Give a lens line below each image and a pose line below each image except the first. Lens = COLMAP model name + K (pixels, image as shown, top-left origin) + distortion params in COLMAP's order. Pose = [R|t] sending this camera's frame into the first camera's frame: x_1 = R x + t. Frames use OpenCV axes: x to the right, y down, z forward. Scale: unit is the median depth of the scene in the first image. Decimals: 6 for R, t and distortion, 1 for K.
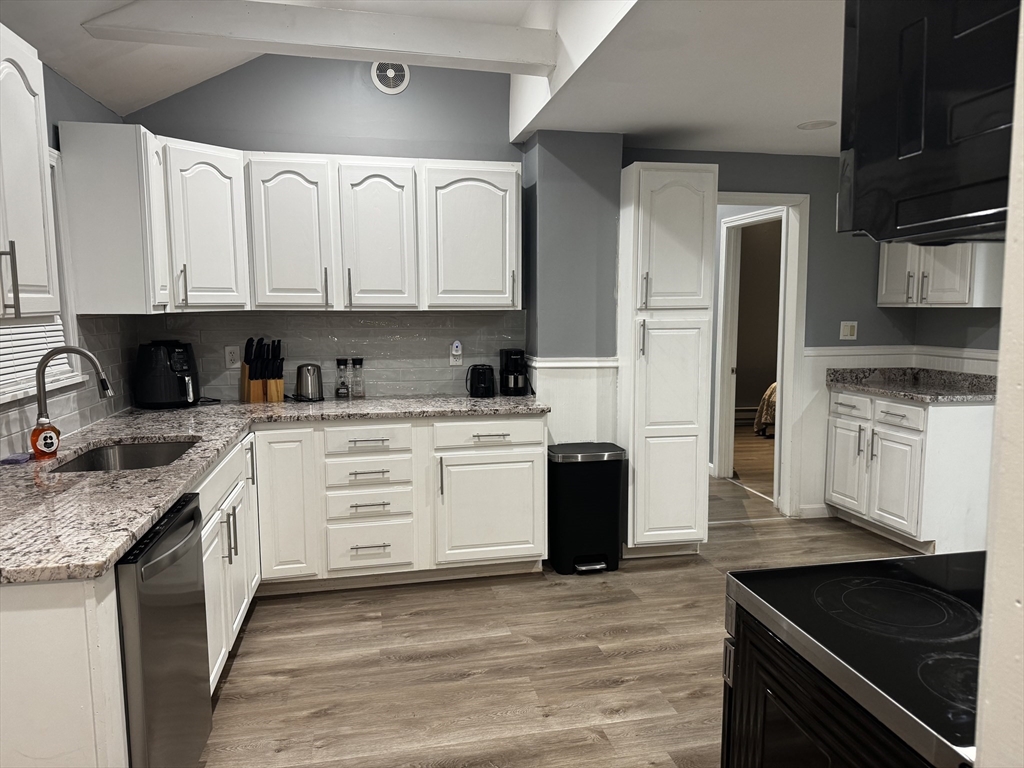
lens RADIAL K [[723.1, 0, 521.0], [0, 723.1, 385.5], [0, 0, 1]] dist [0.060517, -0.068771]
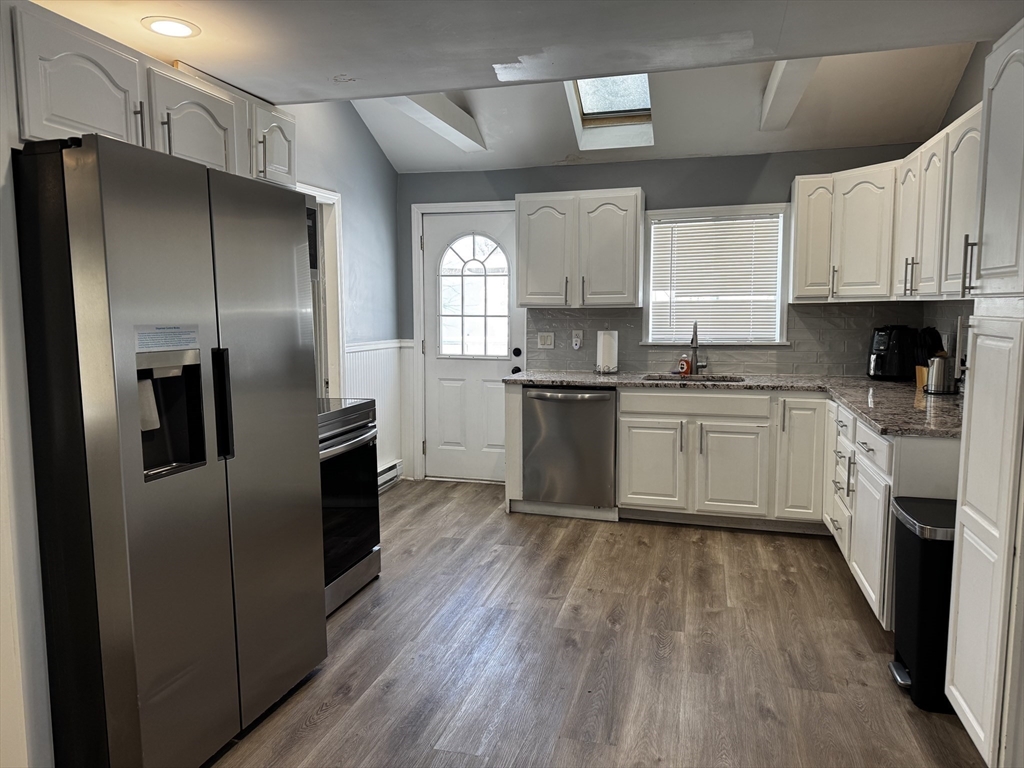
lens RADIAL K [[723.1, 0, 517.8], [0, 723.1, 380.1], [0, 0, 1]] dist [0.060517, -0.068771]
pose [[-0.457120, 0.100230, -0.883739, 1.156148], [-0.090083, 0.983302, 0.158118, -0.145391], [0.884831, 0.151889, -0.440458, 1.262391]]
